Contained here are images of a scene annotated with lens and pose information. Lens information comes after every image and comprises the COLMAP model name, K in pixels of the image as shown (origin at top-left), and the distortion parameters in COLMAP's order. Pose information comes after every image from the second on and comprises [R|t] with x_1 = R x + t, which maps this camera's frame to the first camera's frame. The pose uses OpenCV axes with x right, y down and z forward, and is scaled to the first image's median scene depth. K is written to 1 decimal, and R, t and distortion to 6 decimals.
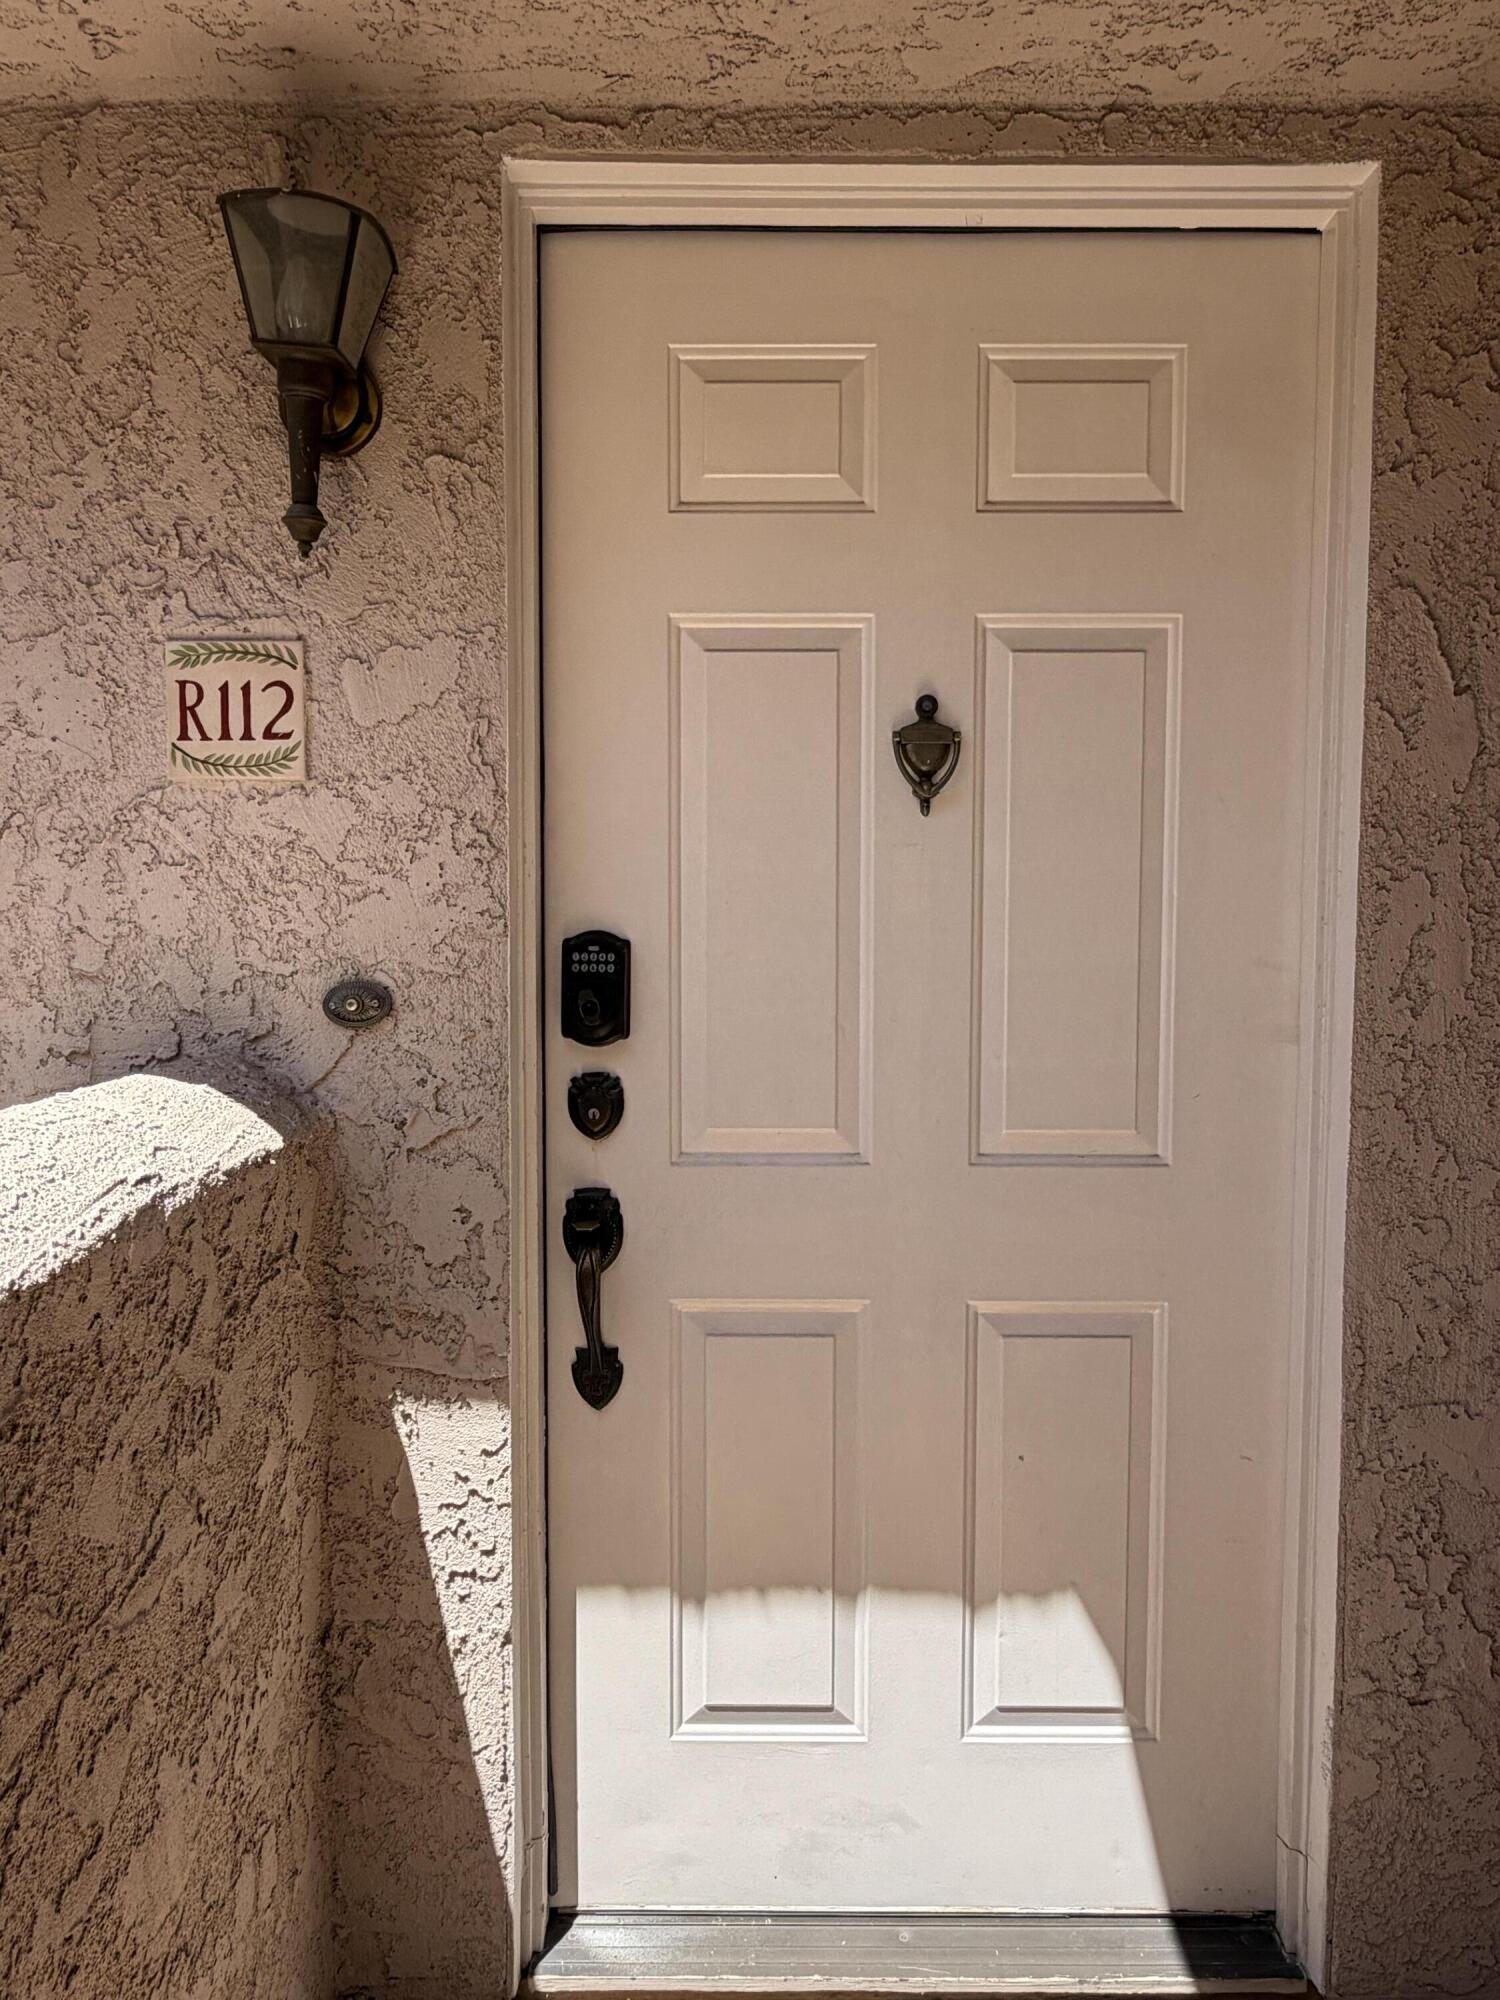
lens RADIAL K [[1347.3, 0, 750.0], [0, 1347.3, 1000.0], [0, 0, 1]] dist [0.000240, -0.001502]
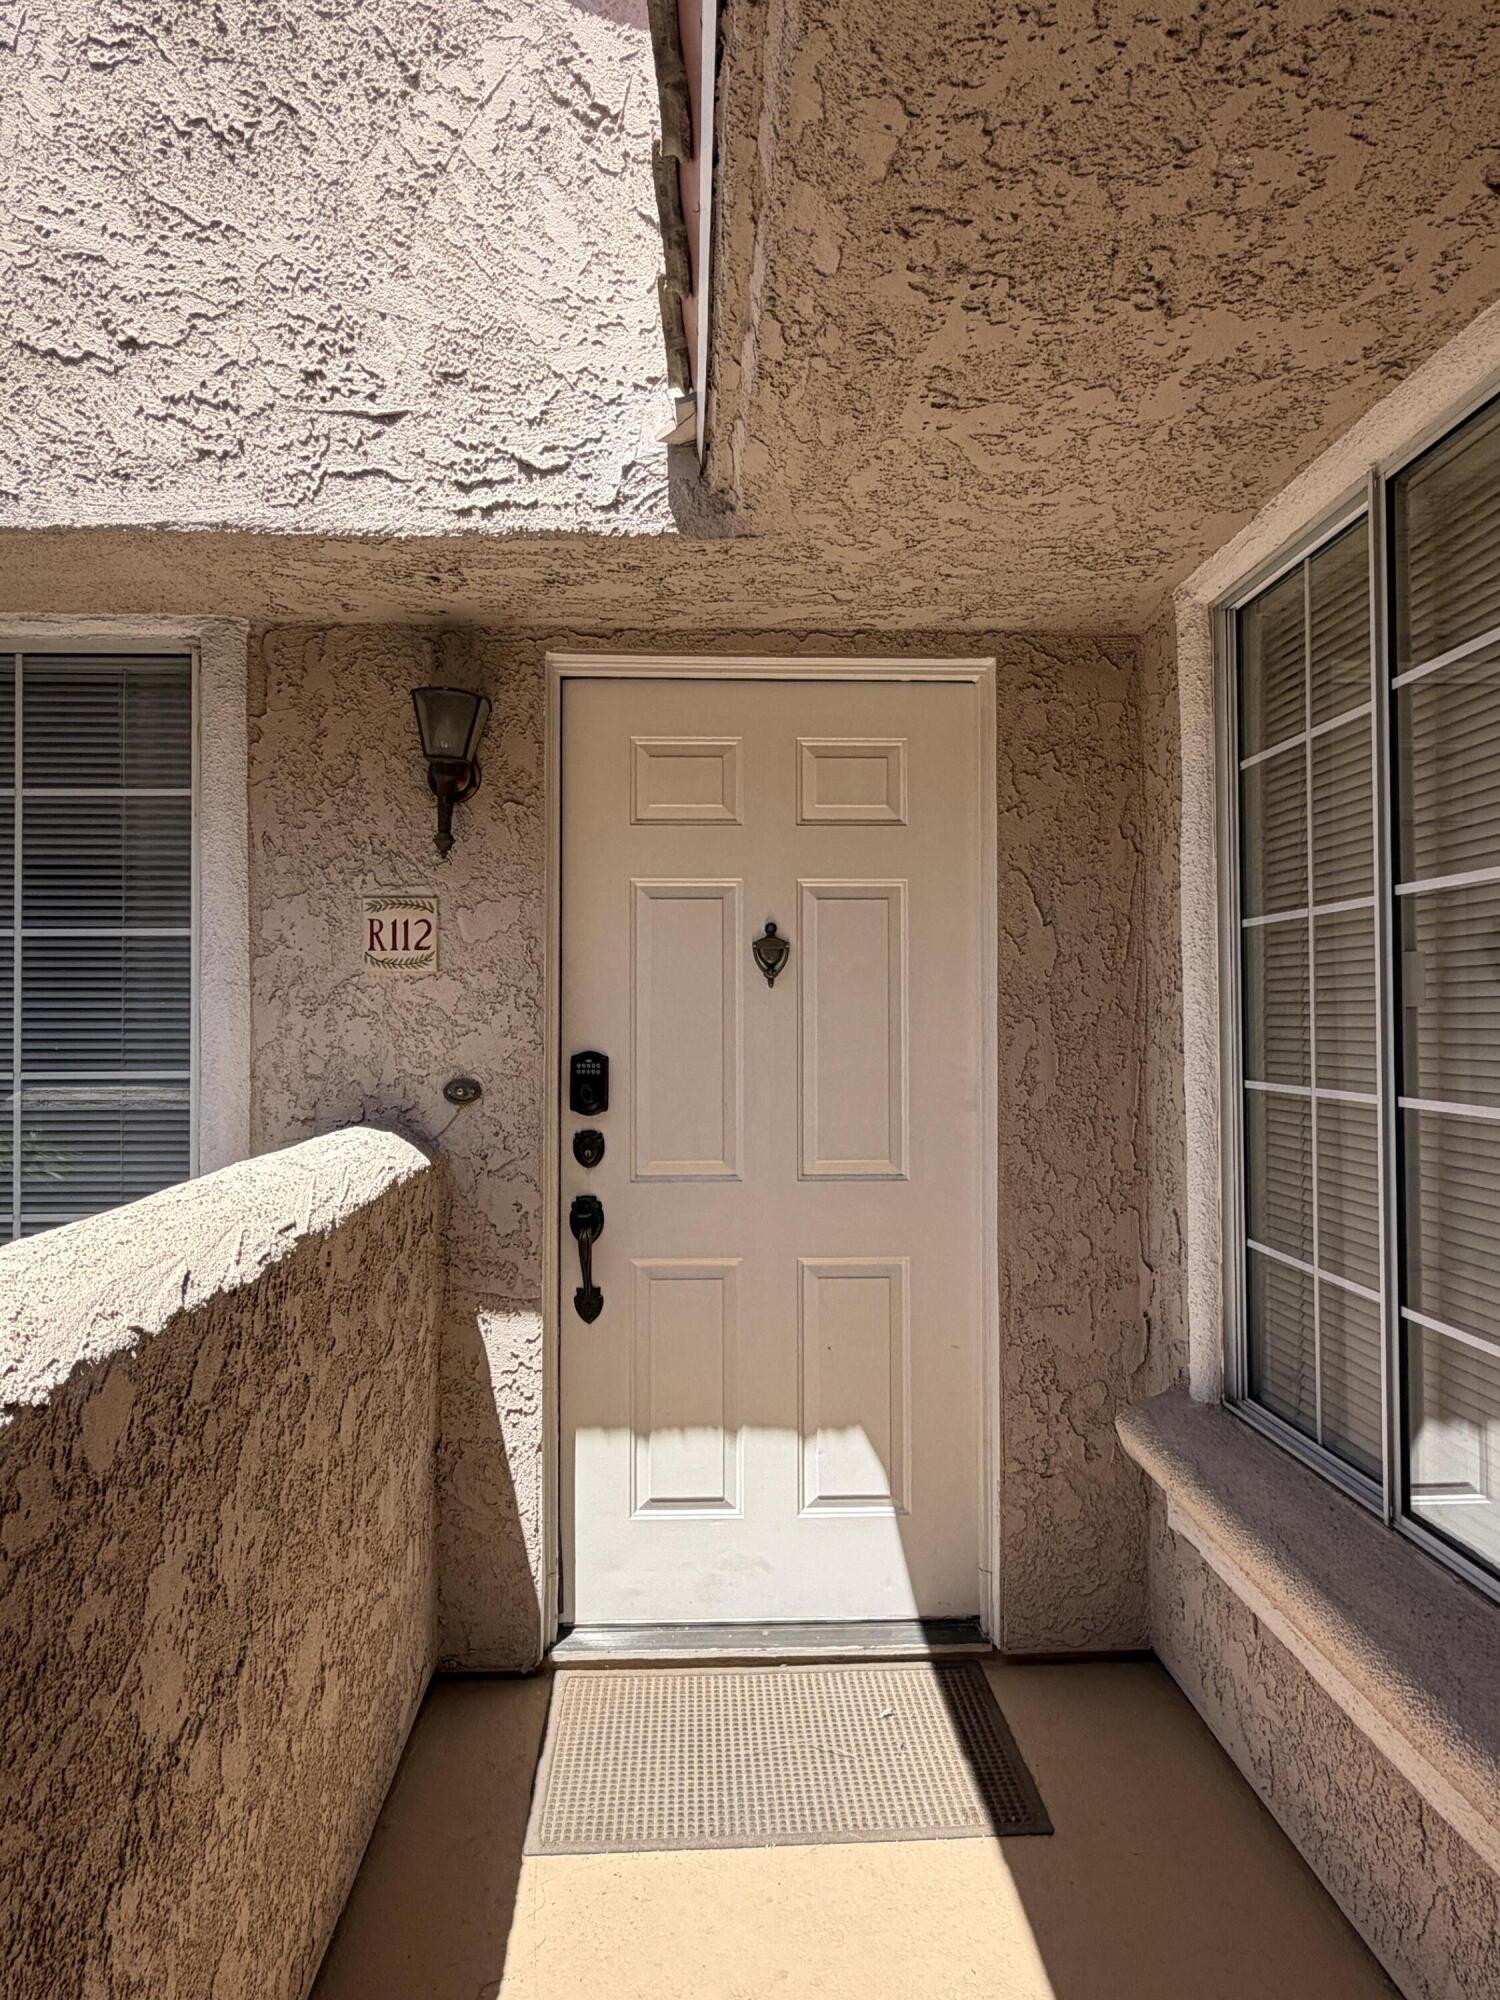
lens RADIAL K [[1347.3, 0, 750.0], [0, 1347.3, 1000.0], [0, 0, 1]] dist [0.000240, -0.001502]
pose [[0.998591, -0.002226, 0.053011, 0.005112], [0.006966, 0.995972, -0.089389, 0.044800], [-0.052598, 0.089633, 0.994585, -0.843491]]
